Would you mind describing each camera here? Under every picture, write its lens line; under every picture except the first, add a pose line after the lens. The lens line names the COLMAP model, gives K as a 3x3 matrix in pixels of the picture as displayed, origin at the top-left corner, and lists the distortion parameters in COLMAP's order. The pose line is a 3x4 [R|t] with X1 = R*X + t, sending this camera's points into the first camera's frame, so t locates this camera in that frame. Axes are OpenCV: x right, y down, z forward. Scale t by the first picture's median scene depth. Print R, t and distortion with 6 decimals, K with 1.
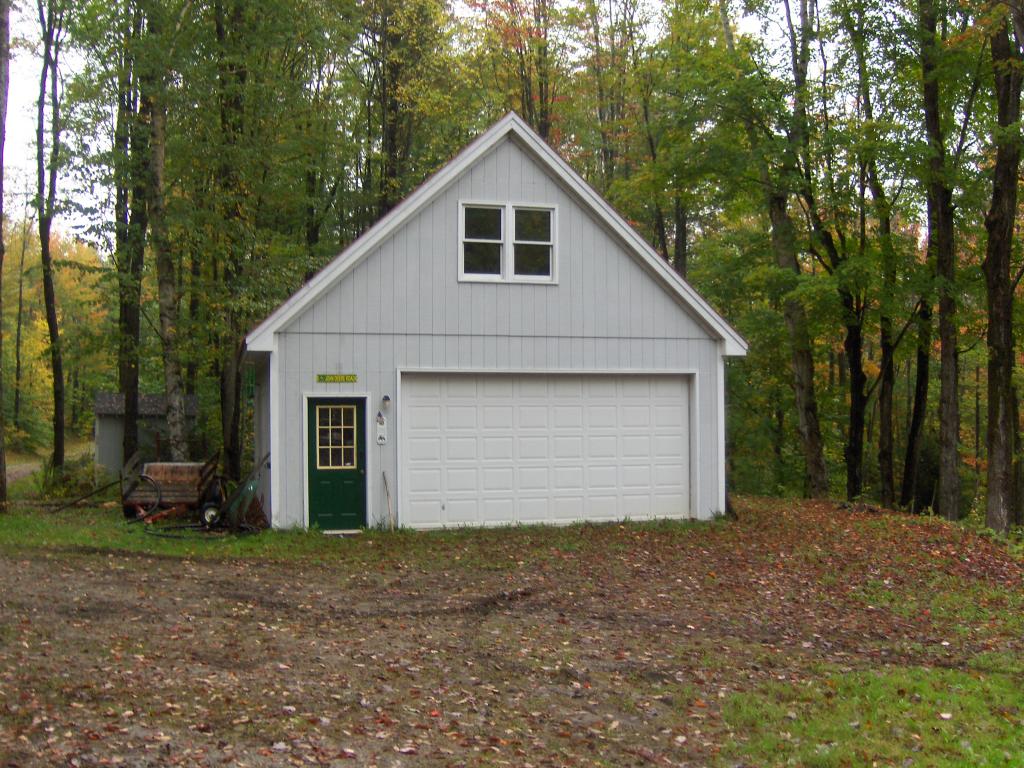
lens RADIAL K [[1091.1, 0, 522.5], [0, 1091.1, 383.9], [0, 0, 1]] dist [-0.230477, 0.176322]
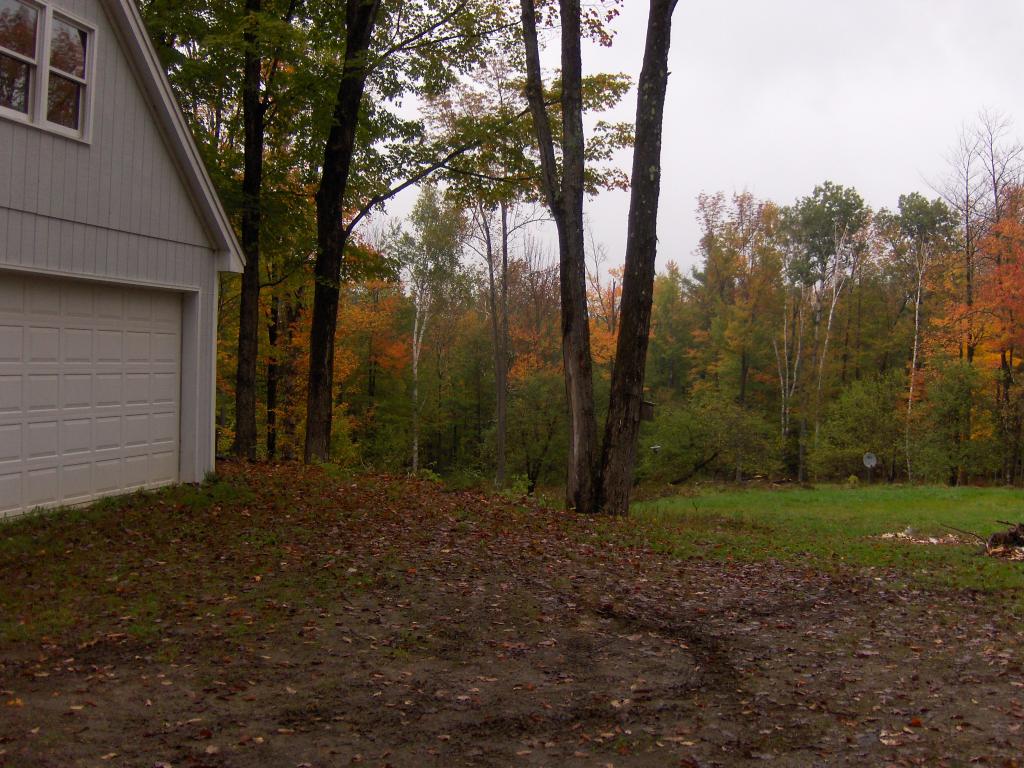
lens RADIAL K [[1091.1, 0, 522.5], [0, 1091.1, 383.9], [0, 0, 1]] dist [-0.230477, 0.176322]
pose [[0.475499, -0.002599, 0.879712, -0.417864], [-0.054500, 0.997988, 0.032406, 0.019126], [-0.878026, -0.063354, 0.474401, 0.474826]]
